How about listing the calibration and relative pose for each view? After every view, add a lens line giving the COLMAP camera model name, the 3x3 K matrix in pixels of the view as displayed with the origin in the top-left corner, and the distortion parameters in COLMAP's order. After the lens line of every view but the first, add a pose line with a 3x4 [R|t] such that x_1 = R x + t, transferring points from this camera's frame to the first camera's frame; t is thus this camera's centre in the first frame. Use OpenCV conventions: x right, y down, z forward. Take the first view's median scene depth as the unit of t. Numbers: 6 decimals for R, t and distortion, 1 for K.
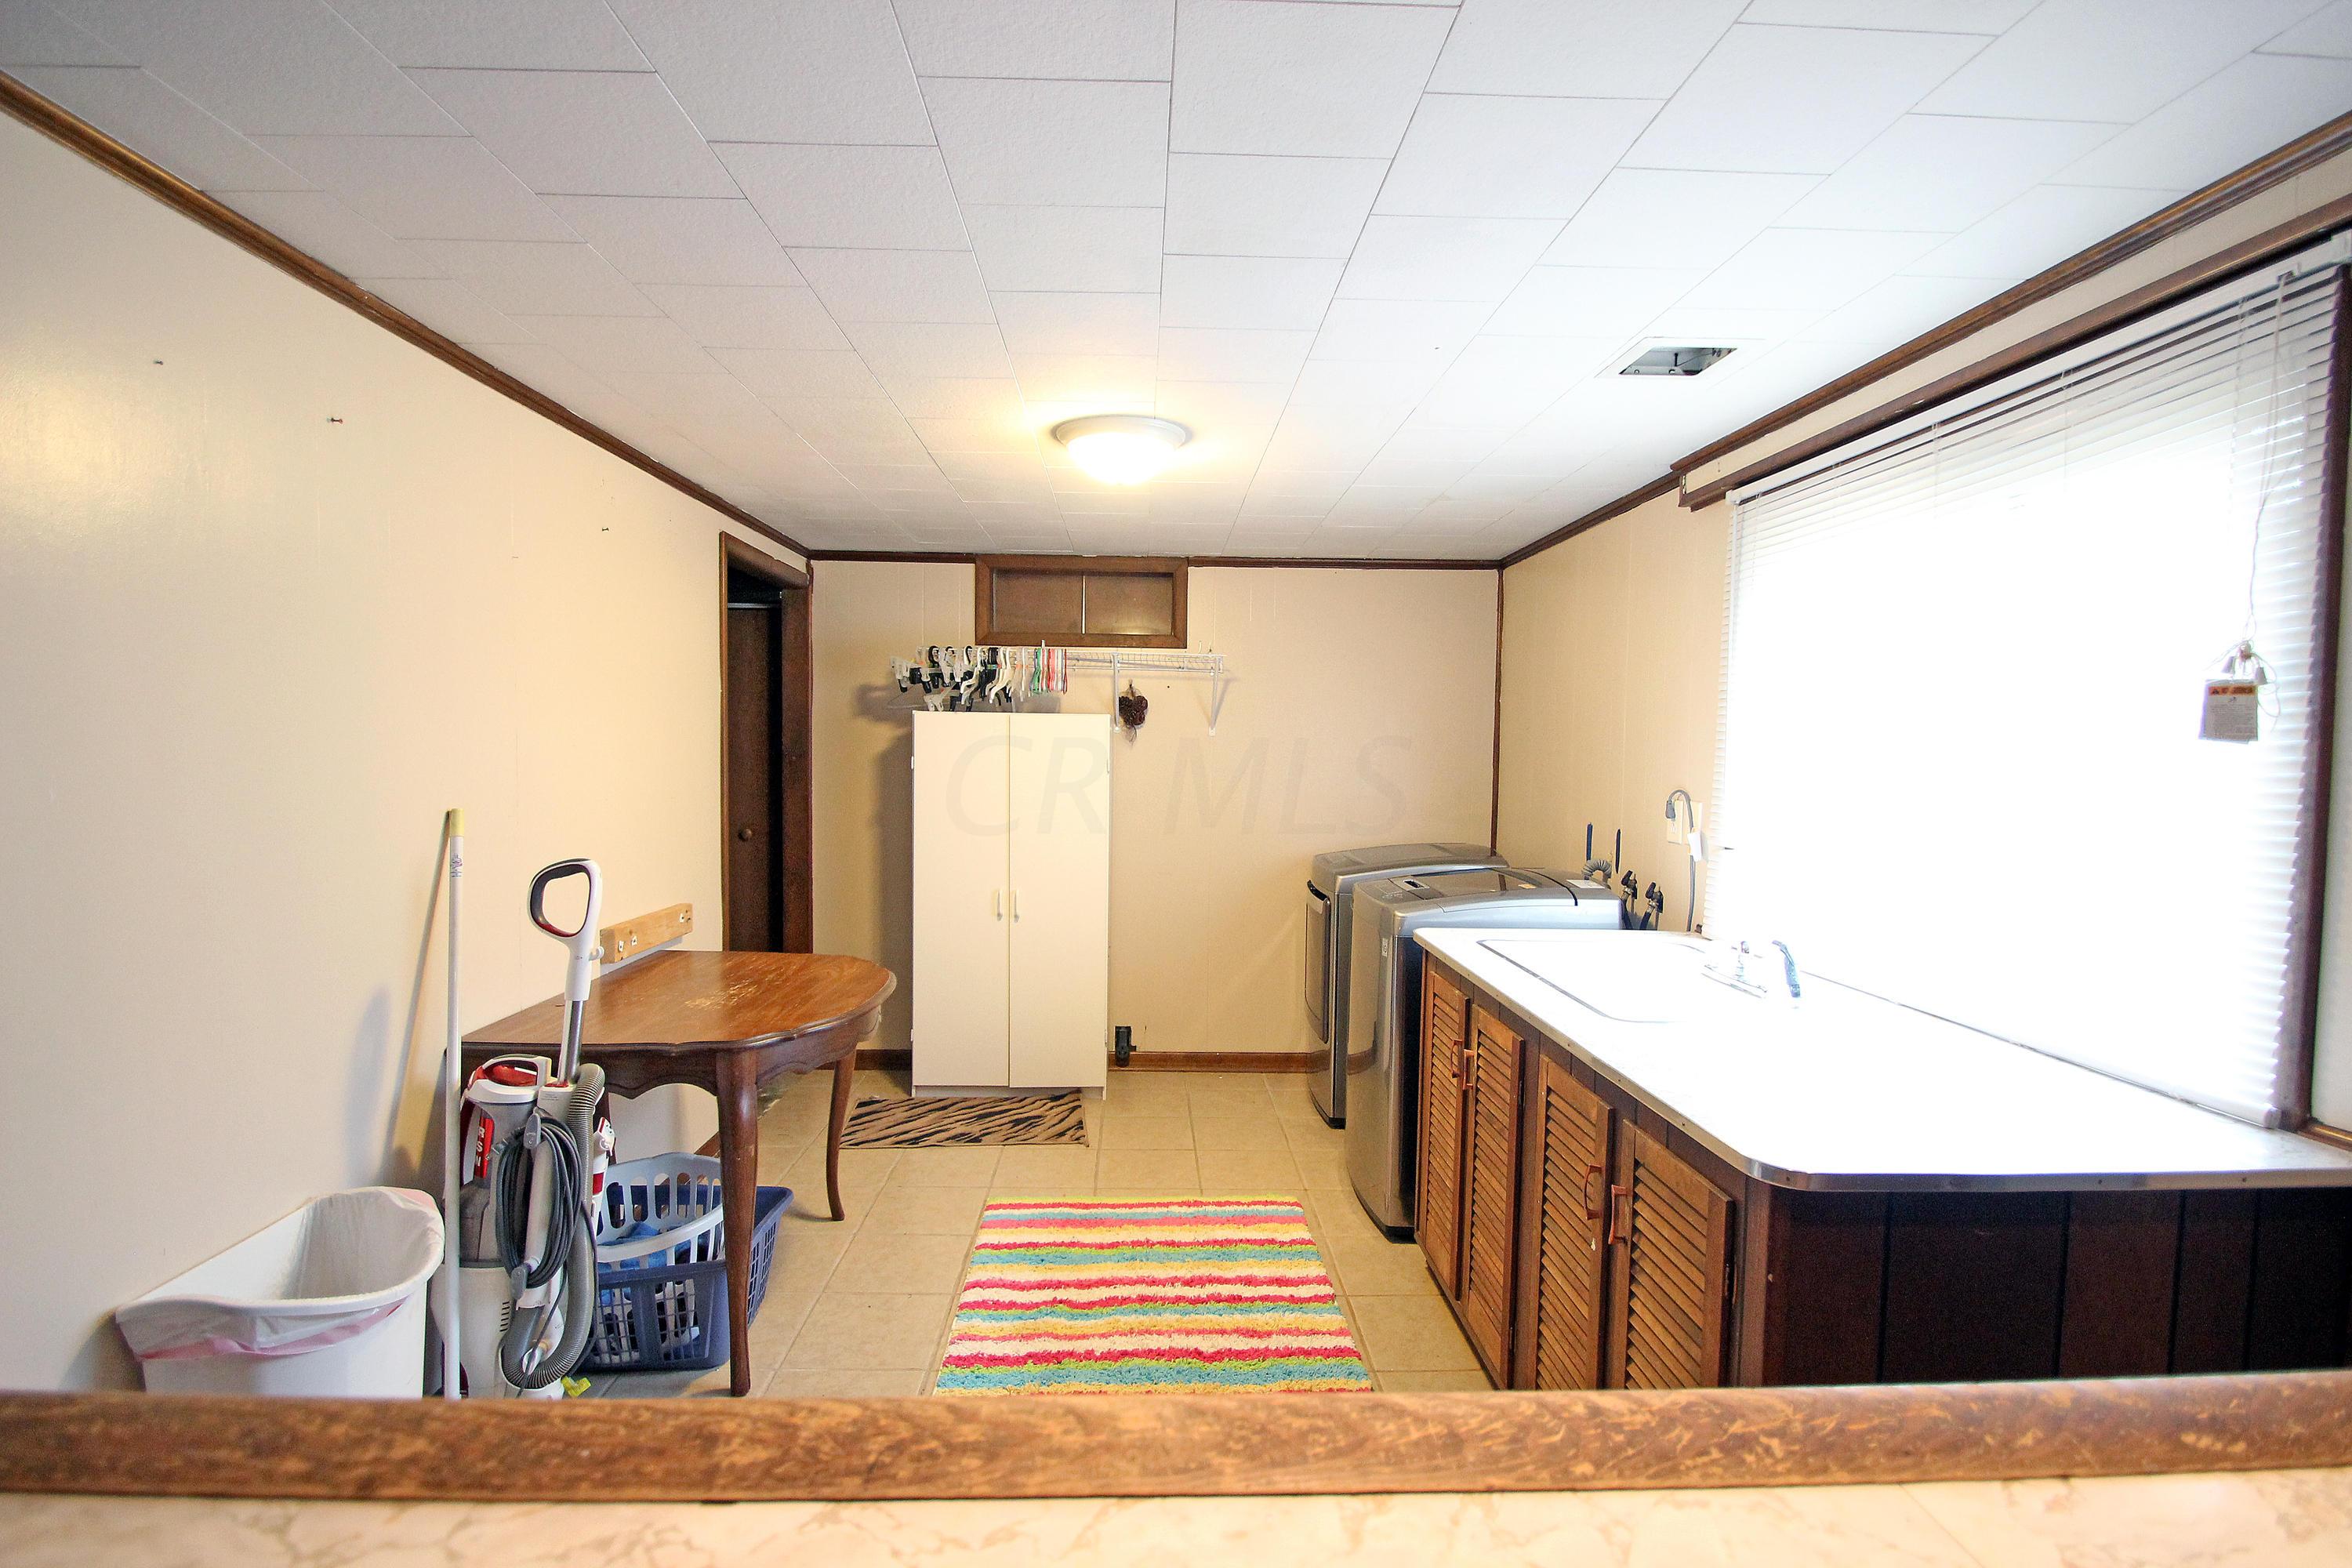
lens RADIAL K [[1096.4, 0, 1181.8], [0, 1096.4, 792.0], [0, 0, 1]] dist [0.007391, -0.009255]
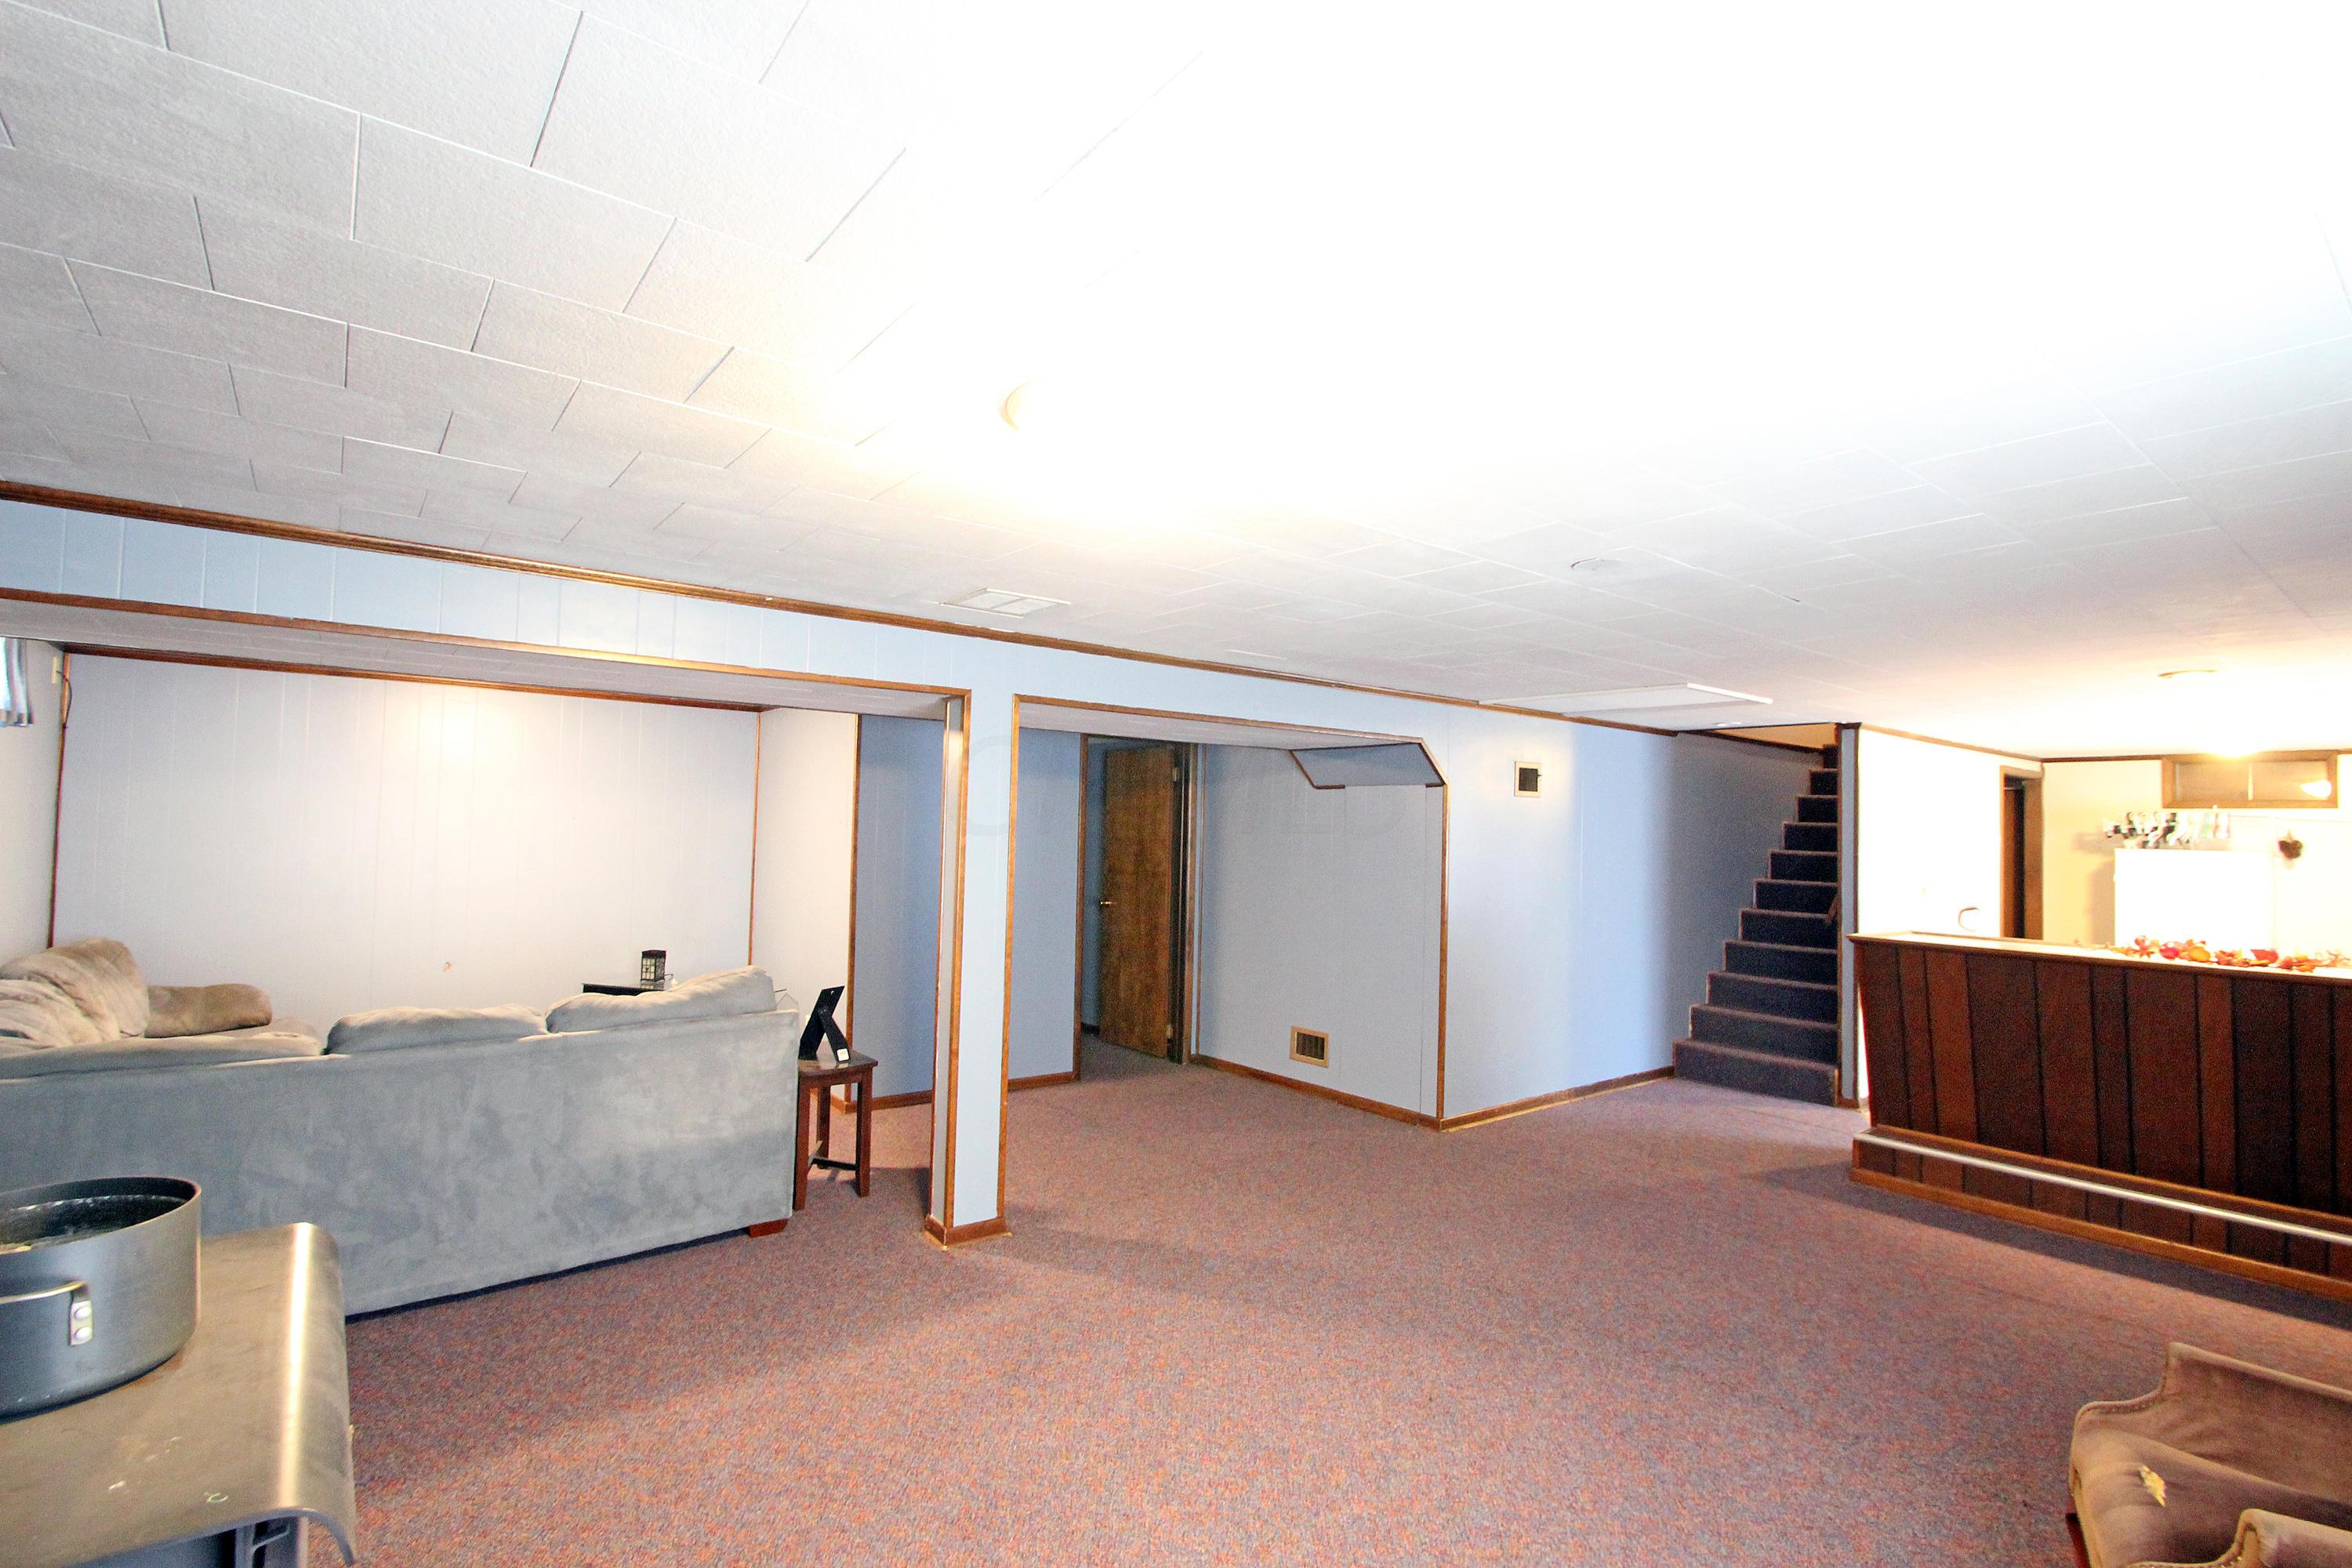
lens RADIAL K [[1096.4, 0, 1173.7], [0, 1096.4, 794.2], [0, 0, 1]] dist [0.007391, -0.009255]
pose [[0.588281, -0.028564, -0.808152, 0.294693], [-0.052914, 0.995875, -0.073716, 0.050150], [0.806924, 0.086128, 0.584342, -1.271484]]
